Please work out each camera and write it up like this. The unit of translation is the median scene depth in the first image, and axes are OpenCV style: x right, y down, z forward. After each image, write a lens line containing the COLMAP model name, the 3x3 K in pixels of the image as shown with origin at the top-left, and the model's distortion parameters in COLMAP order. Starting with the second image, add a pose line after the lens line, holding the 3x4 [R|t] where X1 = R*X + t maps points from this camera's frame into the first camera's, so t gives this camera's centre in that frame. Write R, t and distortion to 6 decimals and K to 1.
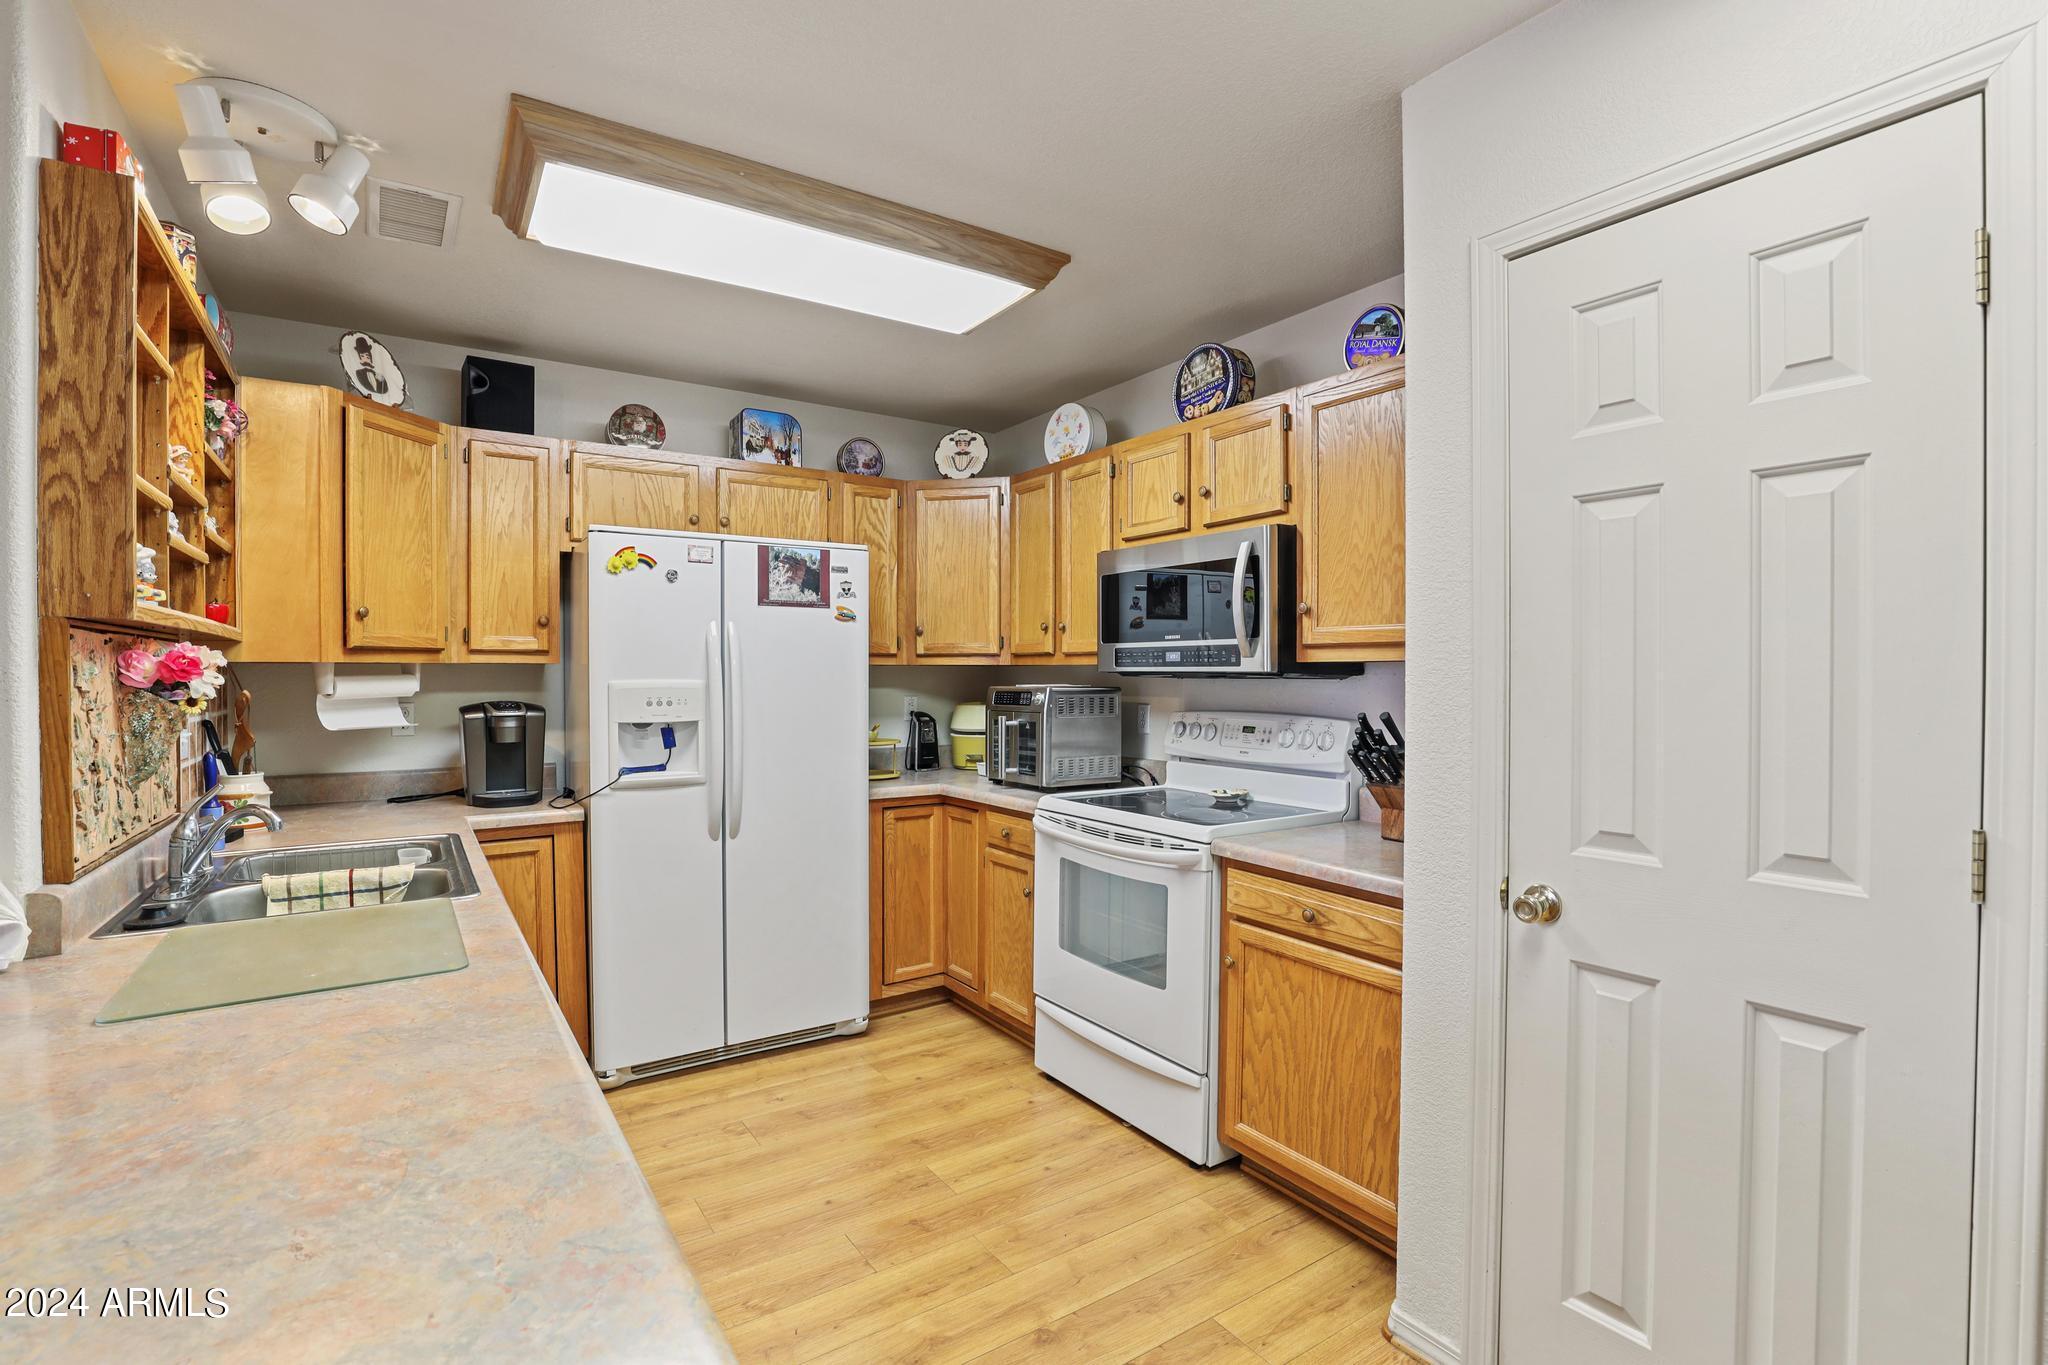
lens RADIAL K [[931.5, 0, 1022.7], [0, 931.5, 689.4], [0, 0, 1]] dist [-0.032338, 0.002201]
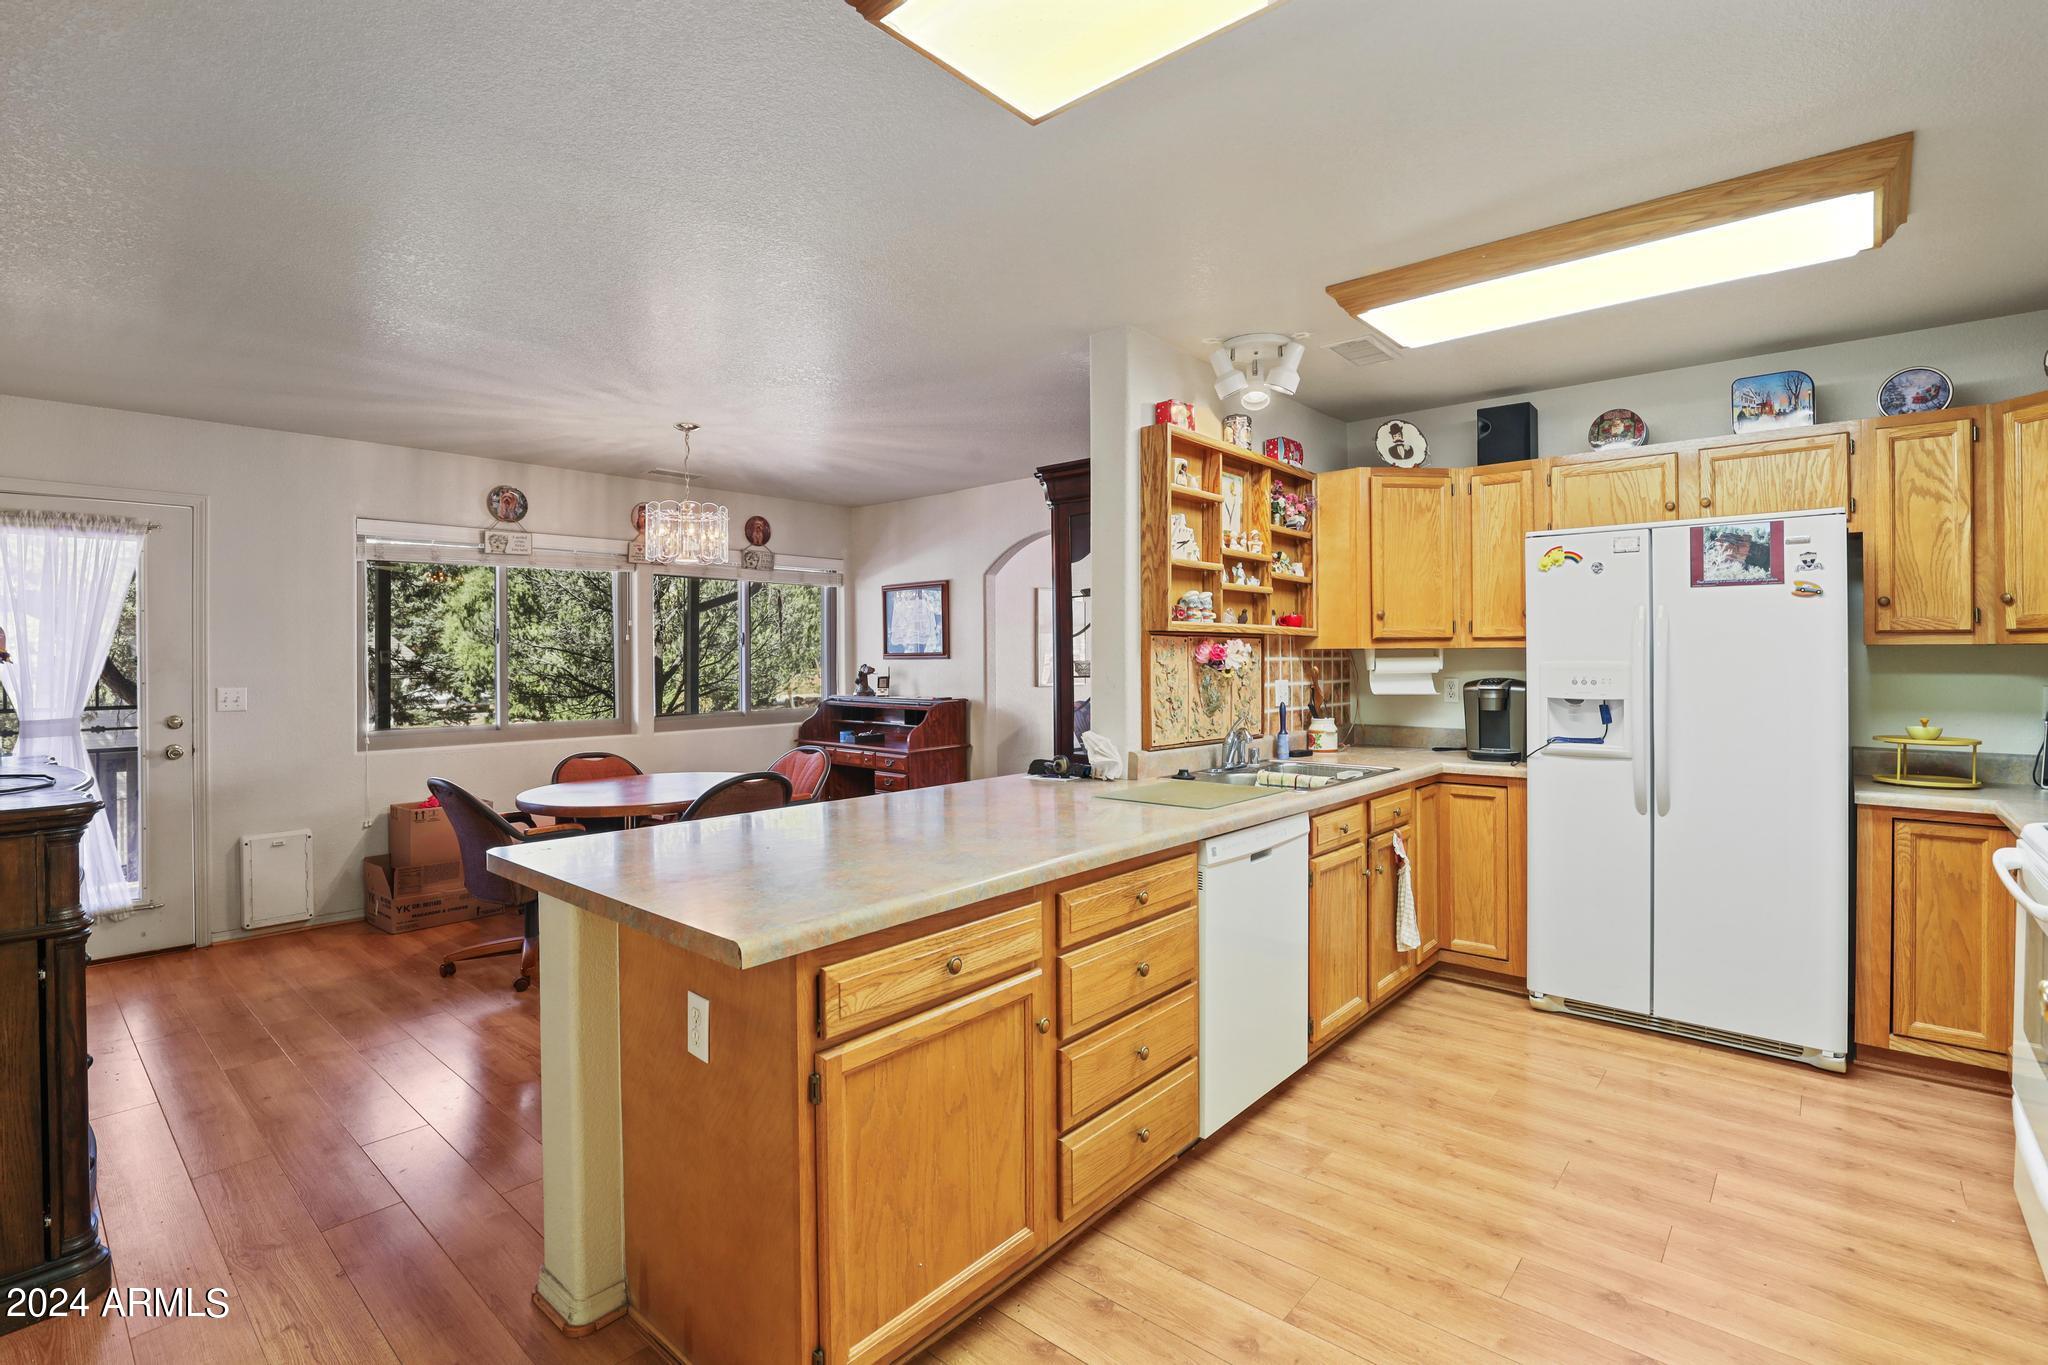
lens RADIAL K [[931.5, 0, 1017.0], [0, 931.5, 665.0], [0, 0, 1]] dist [-0.032338, 0.002201]
pose [[0.253071, 0.008415, -0.967411, 0.494368], [-0.014350, 0.999885, 0.004943, -0.001361], [0.967341, 0.012632, 0.253162, 0.048992]]
